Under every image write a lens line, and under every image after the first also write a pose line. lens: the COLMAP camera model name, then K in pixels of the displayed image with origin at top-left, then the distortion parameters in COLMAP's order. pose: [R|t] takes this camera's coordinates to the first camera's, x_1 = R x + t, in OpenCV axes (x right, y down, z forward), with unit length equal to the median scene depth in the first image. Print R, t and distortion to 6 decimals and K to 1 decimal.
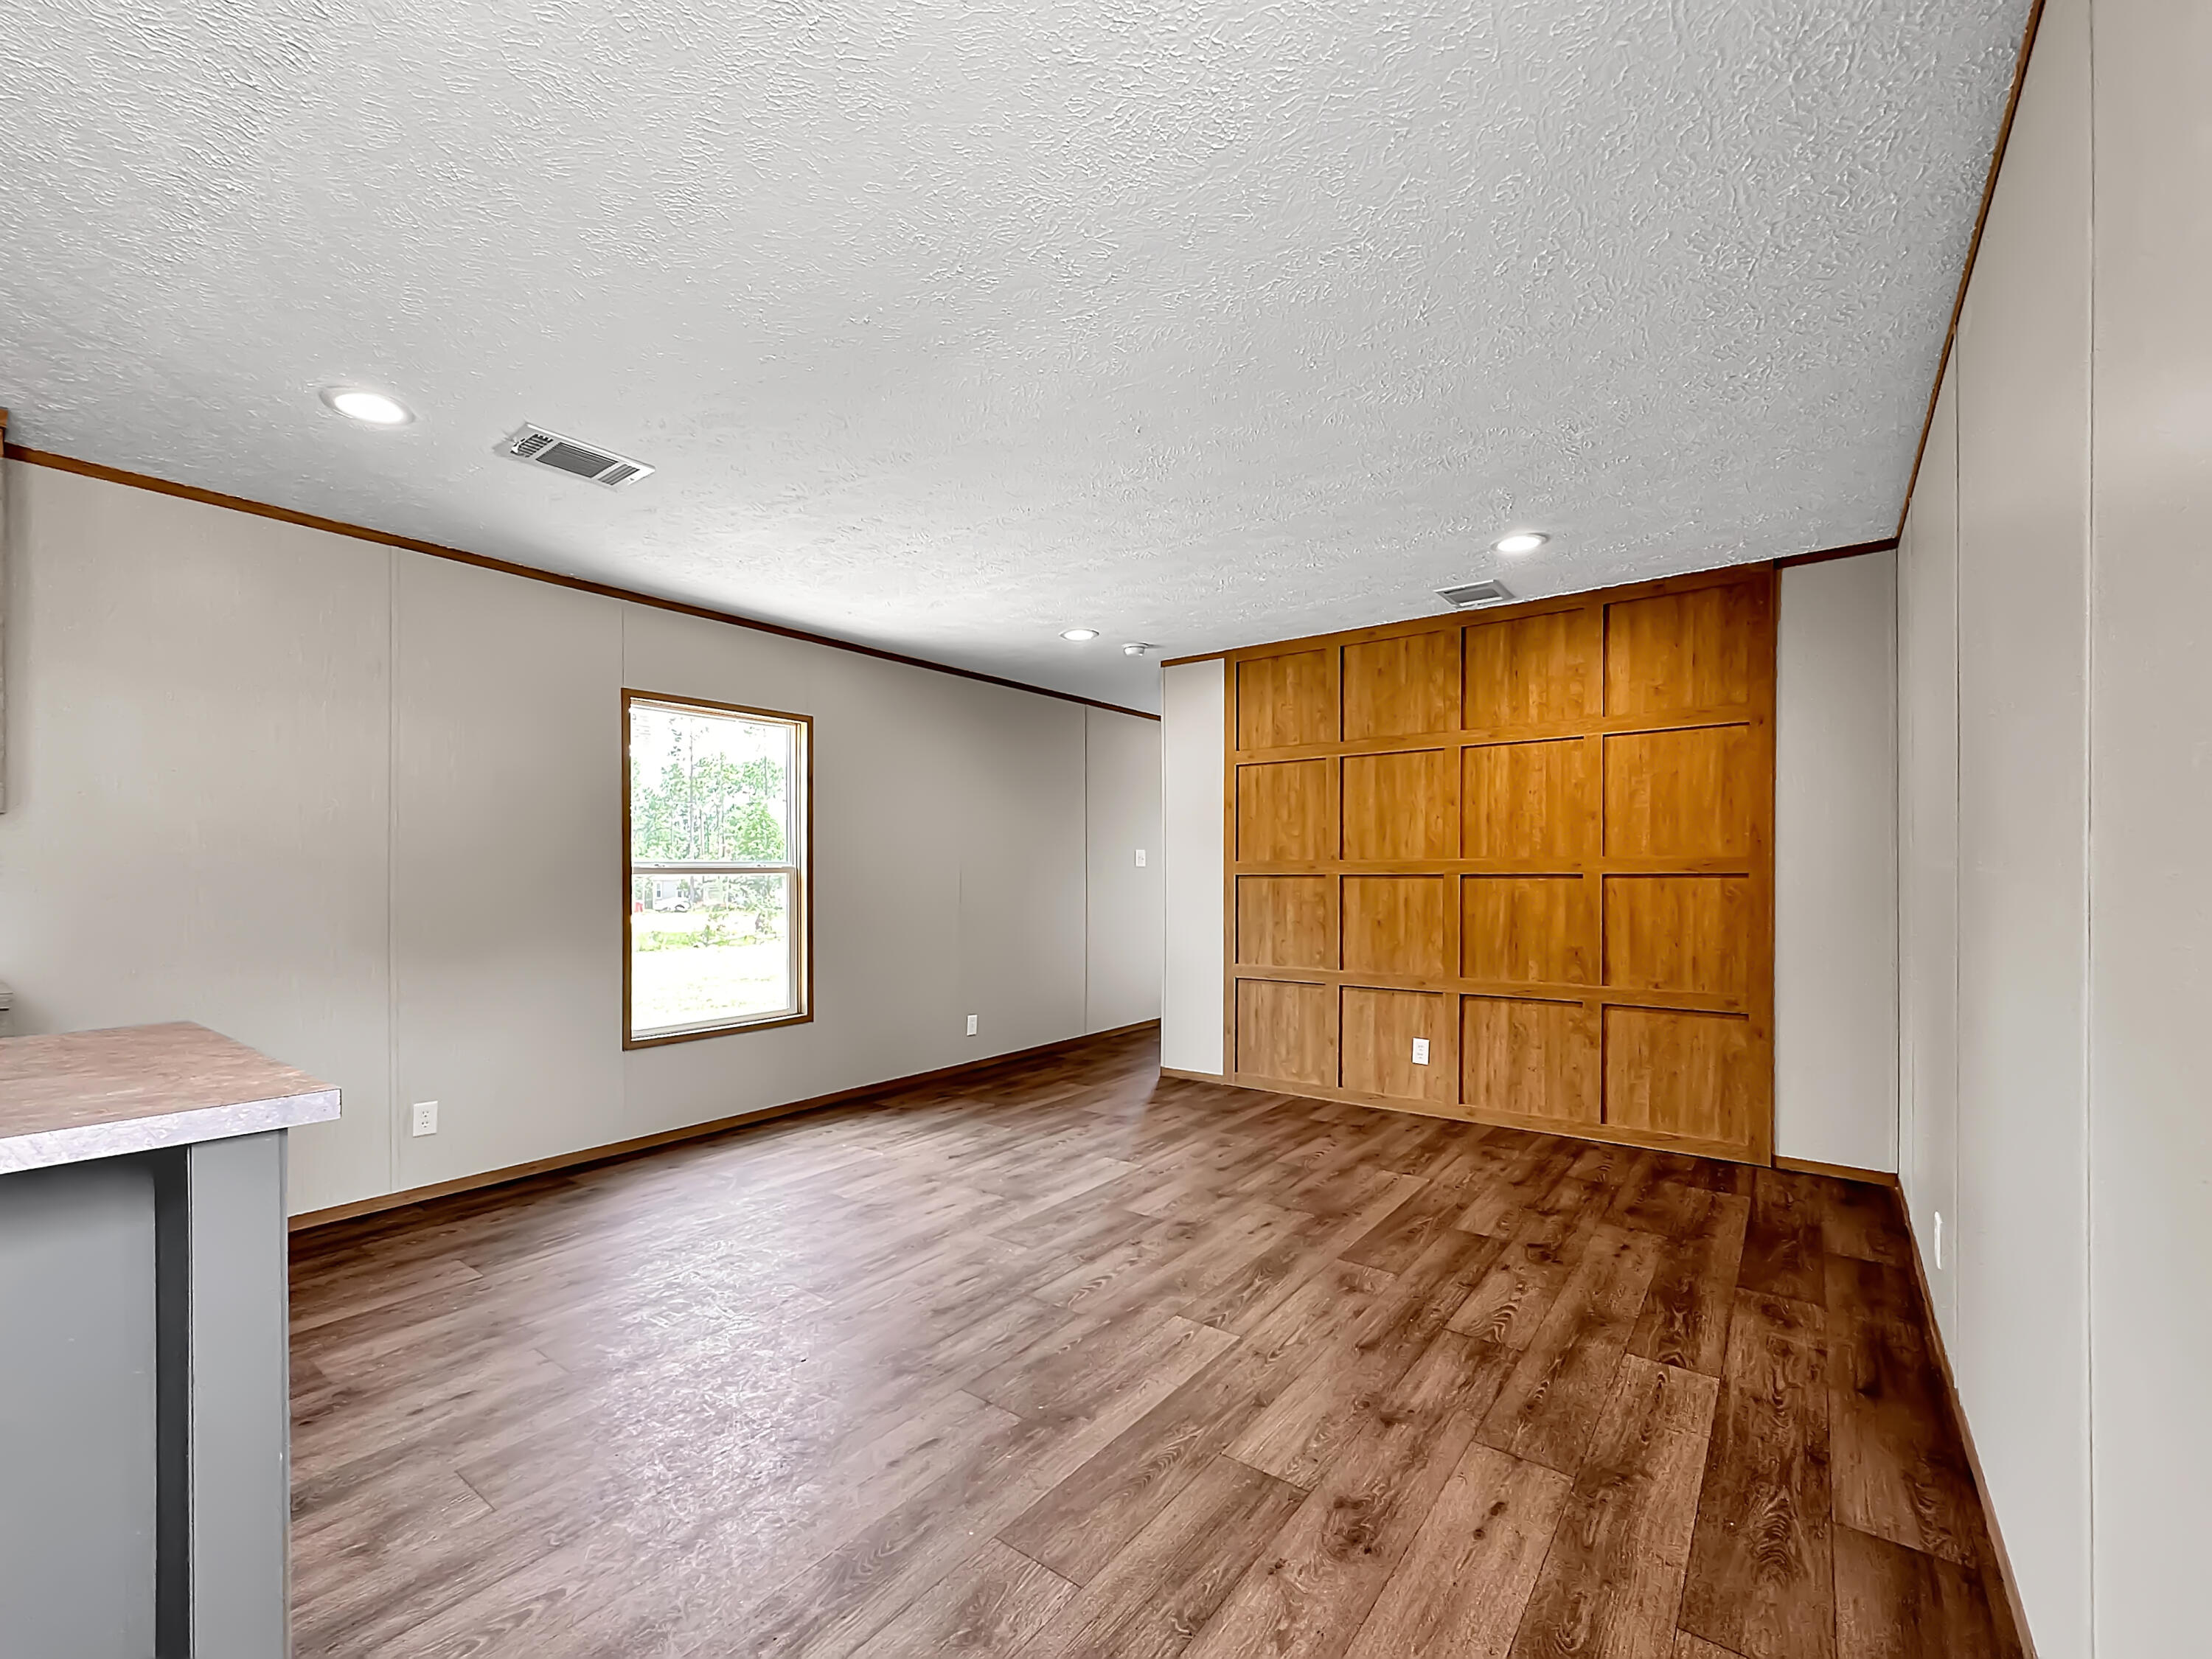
lens RADIAL K [[935.0, 0, 1105.8], [0, 935.0, 873.6], [0, 0, 1]] dist [-0.000318, -0.000071]
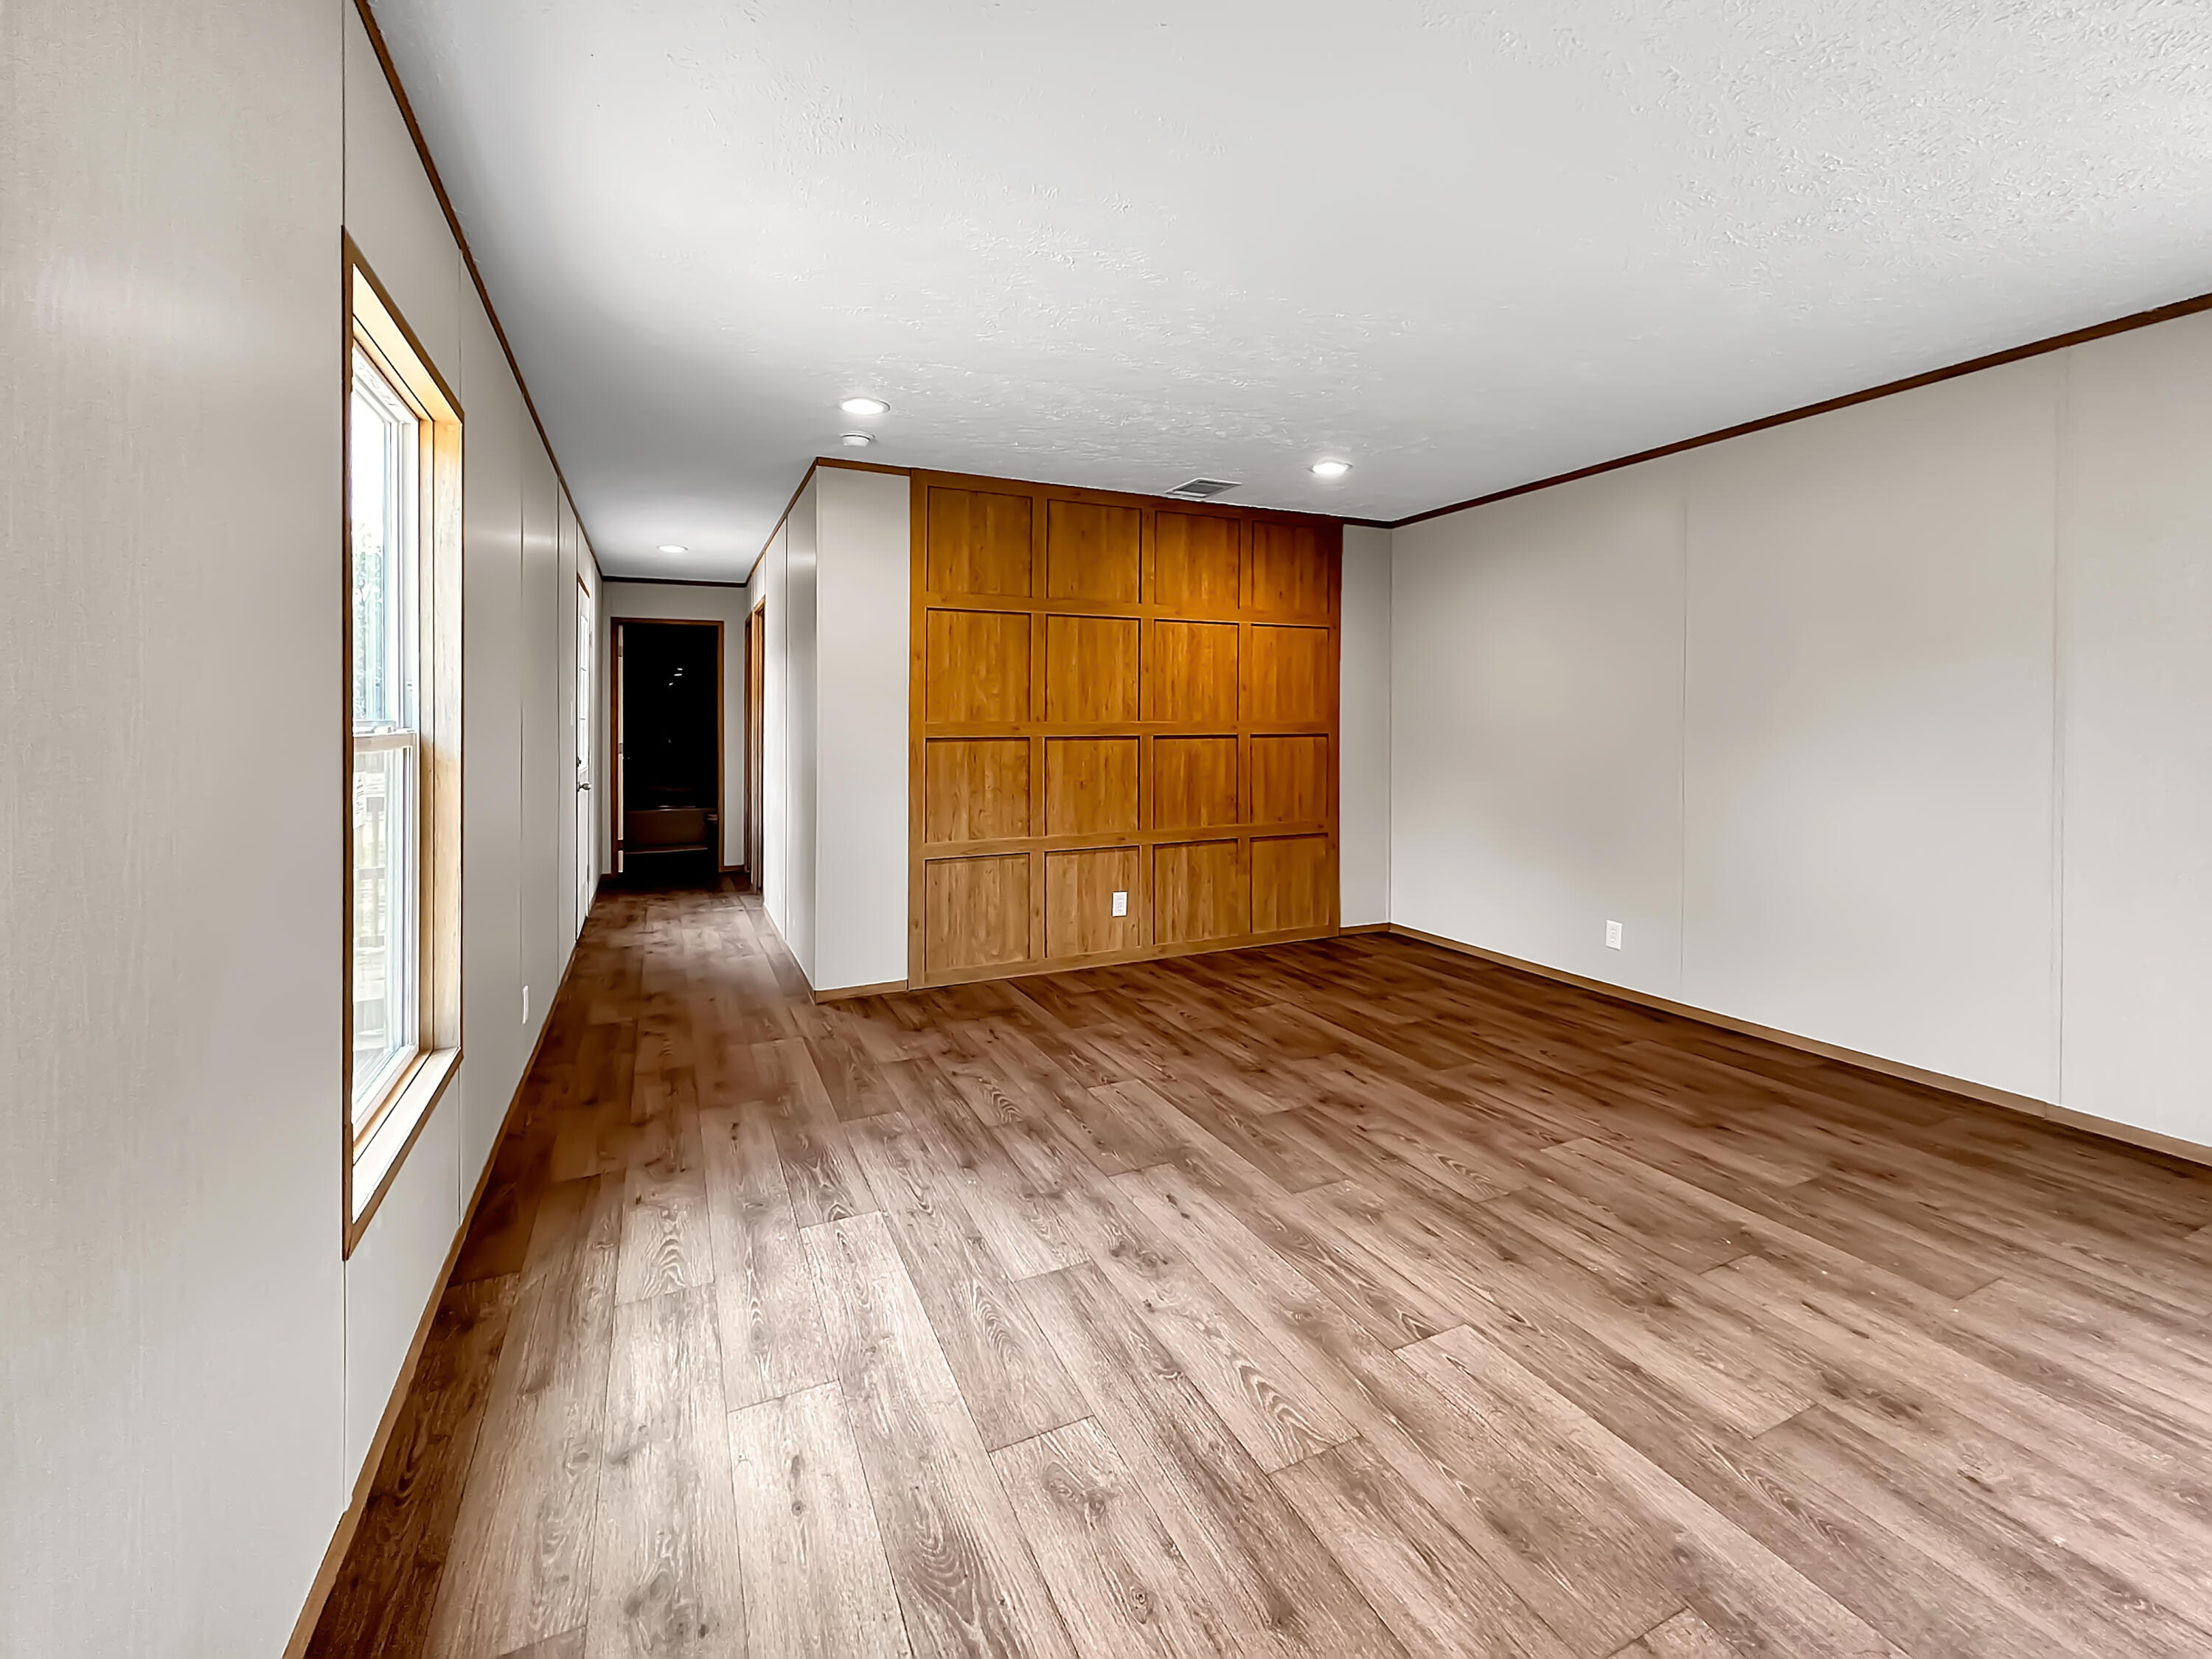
lens RADIAL K [[956.6, 0, 1108.7], [0, 956.6, 733.3], [0, 0, 1]] dist [-0.001141, -0.000661]
pose [[0.458996, -0.006610, 0.888414, -0.656533], [0.001578, 0.999977, 0.006625, -0.009763], [-0.888437, -0.001639, 0.458996, 0.543136]]
